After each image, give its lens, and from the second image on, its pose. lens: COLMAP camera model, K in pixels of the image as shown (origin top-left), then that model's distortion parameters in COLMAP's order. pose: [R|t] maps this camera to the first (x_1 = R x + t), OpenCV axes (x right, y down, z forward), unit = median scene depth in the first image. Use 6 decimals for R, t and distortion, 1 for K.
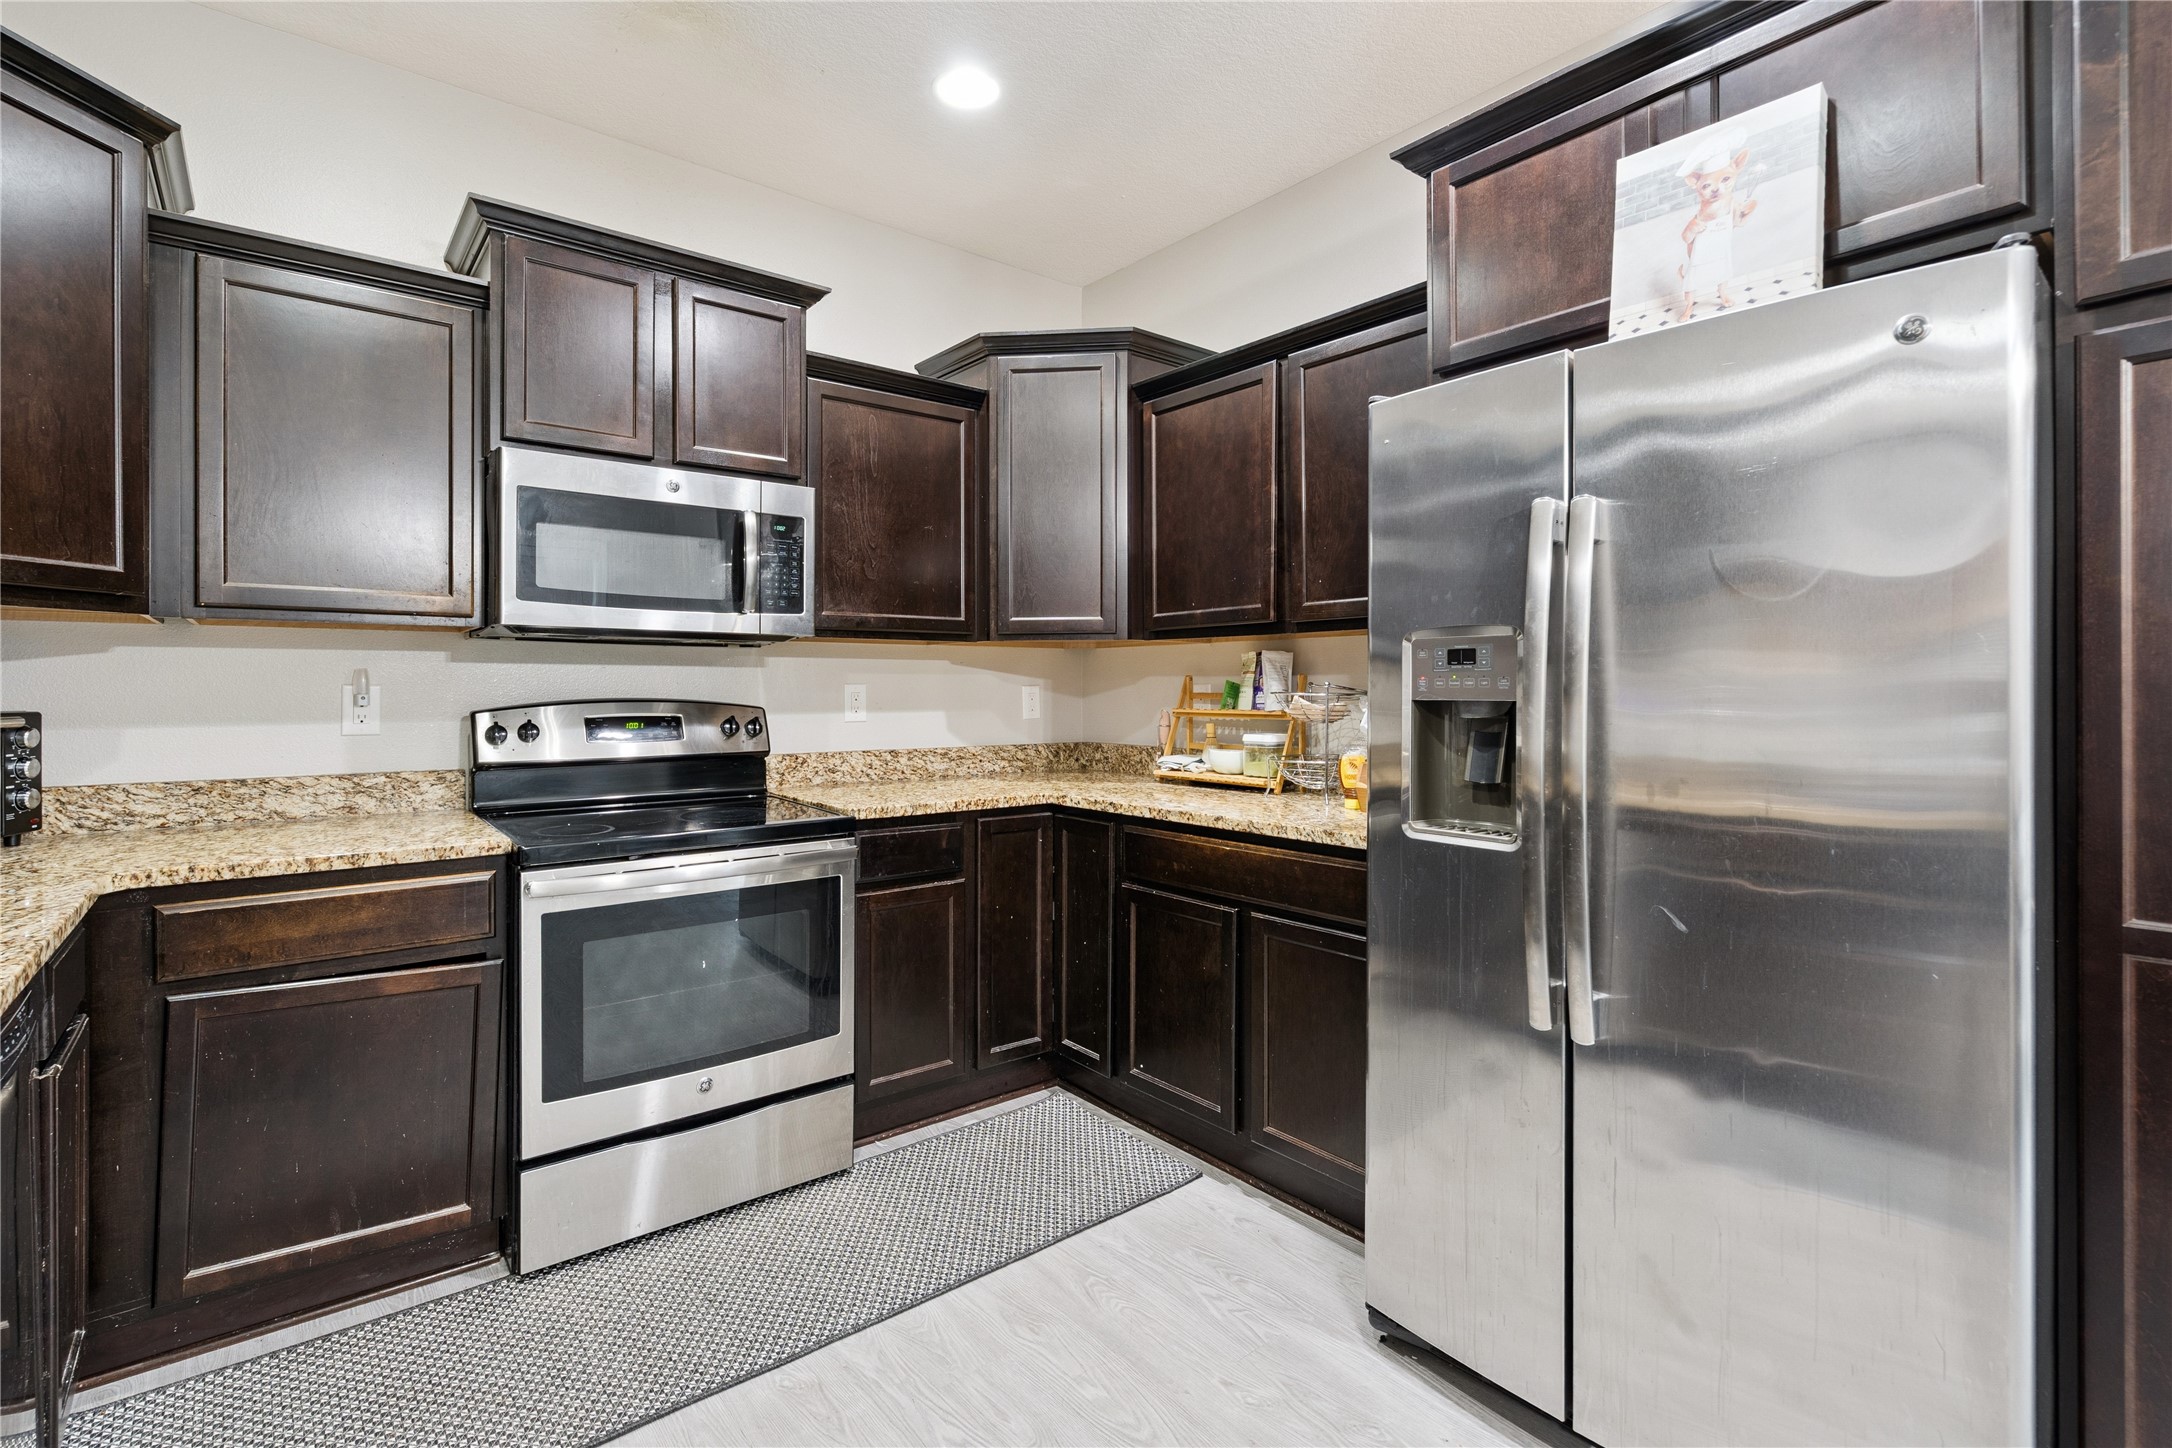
lens RADIAL K [[991.2, 0, 1091.8], [0, 991.2, 710.3], [0, 0, 1]] dist [-0.003600, 0.000669]
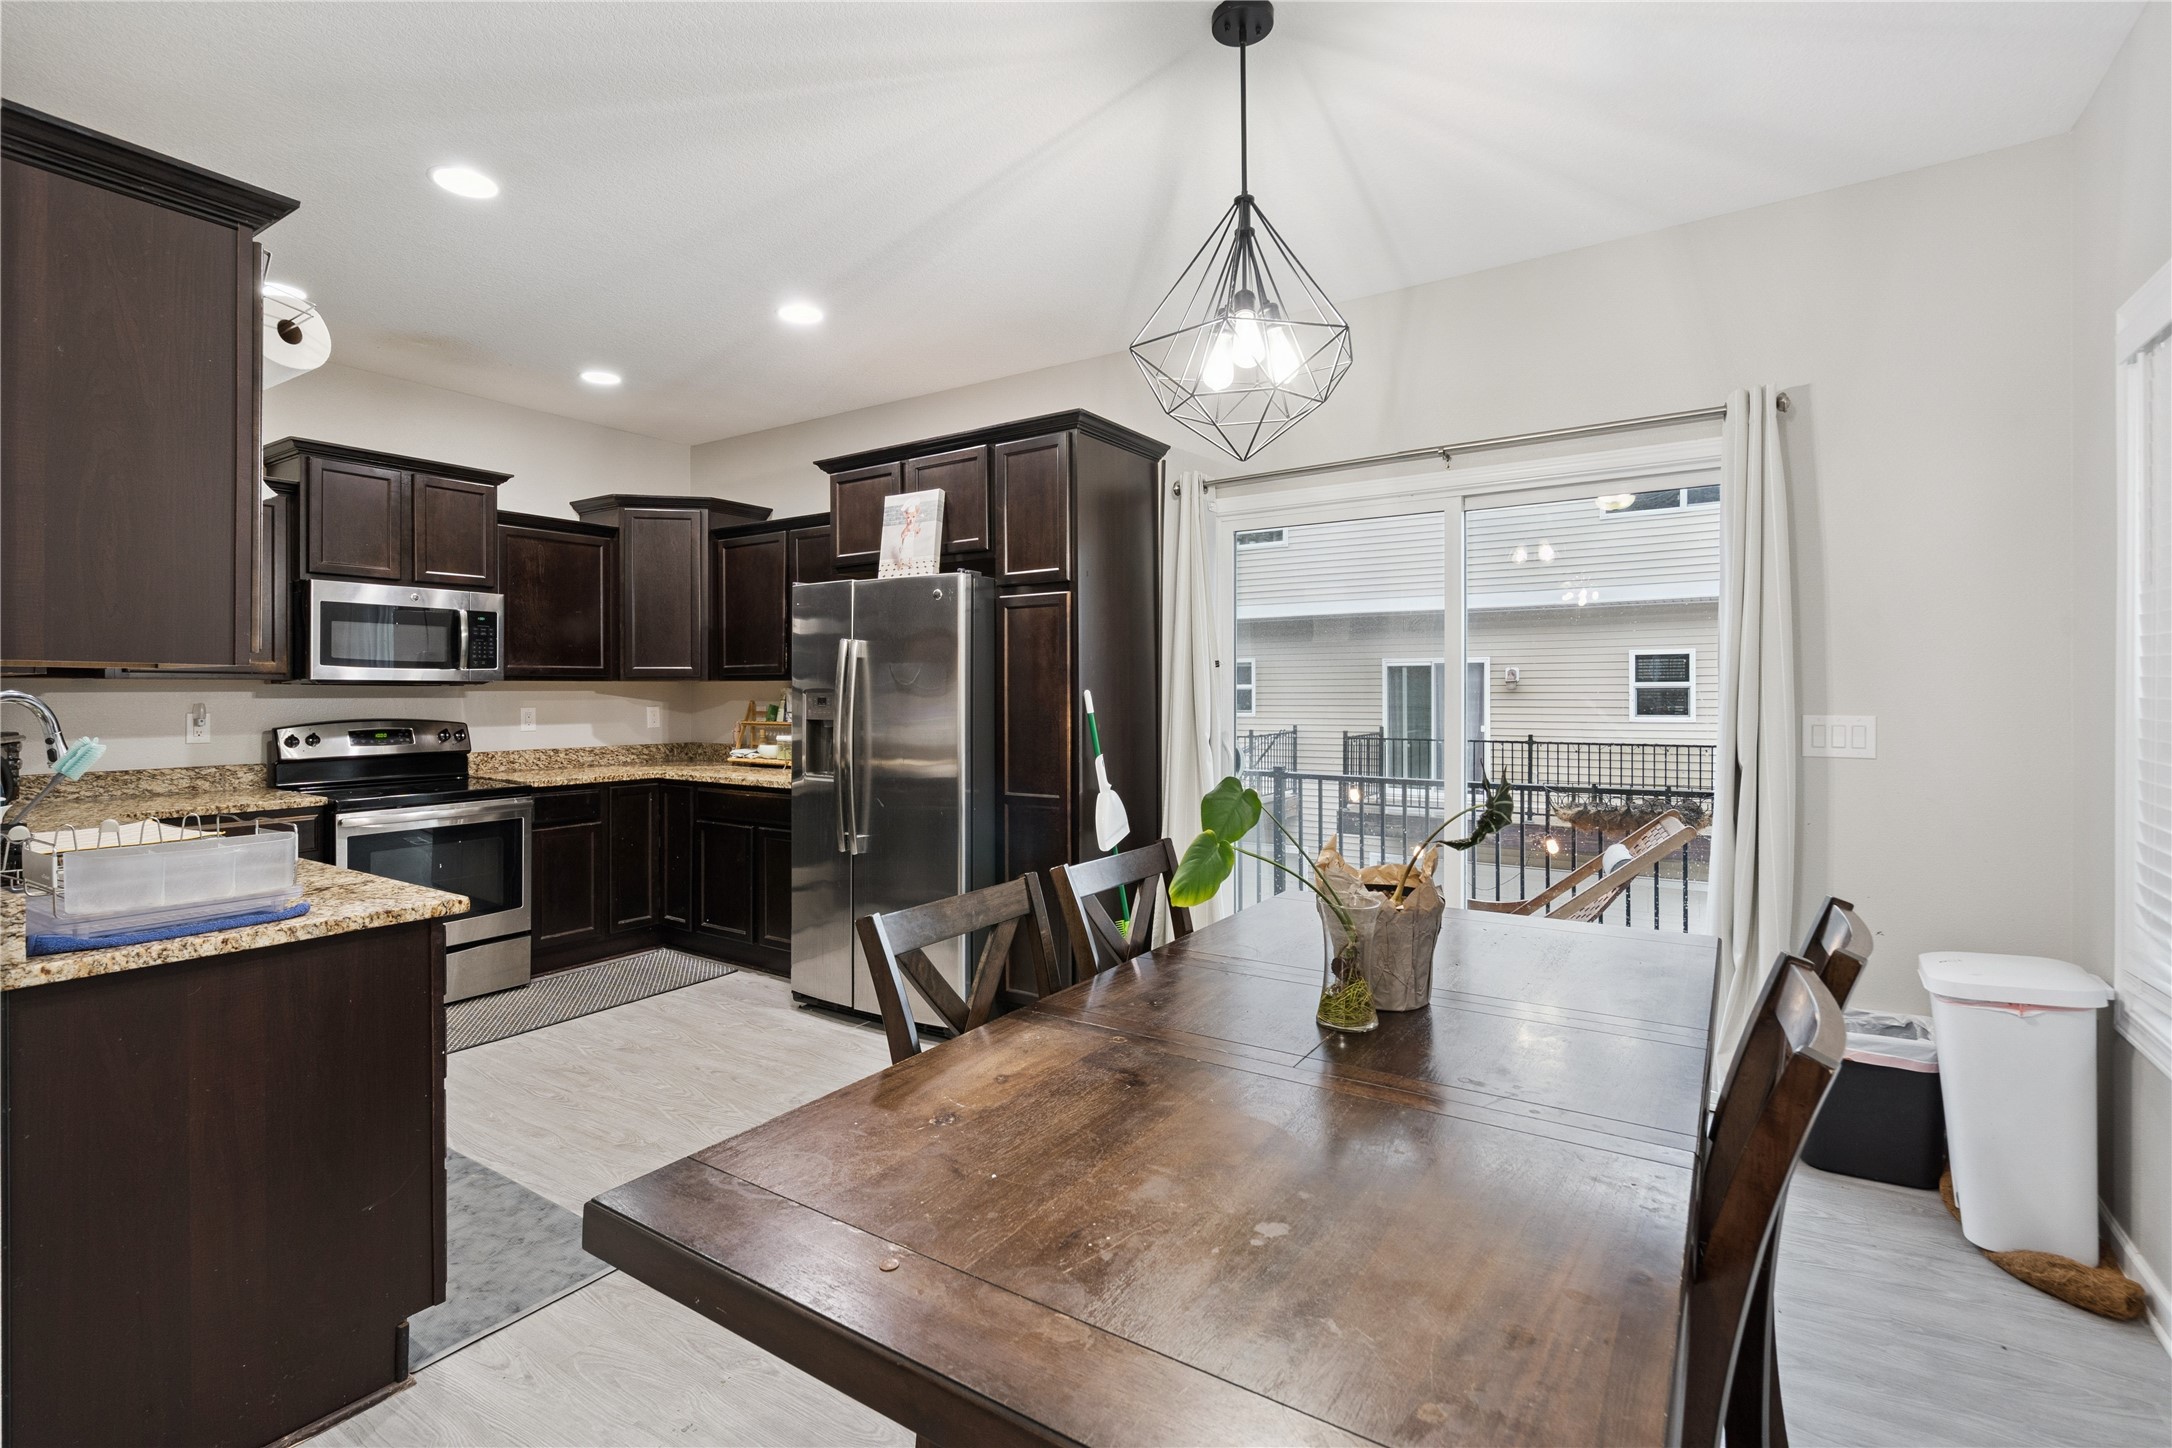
lens RADIAL K [[991.2, 0, 1072.9], [0, 991.2, 704.1], [0, 0, 1]] dist [-0.003600, 0.000669]
pose [[0.959465, -0.004631, 0.281789, 0.170088], [0.007158, 0.999943, -0.007938, -0.014724], [-0.281736, 0.009633, 0.959444, -0.862842]]
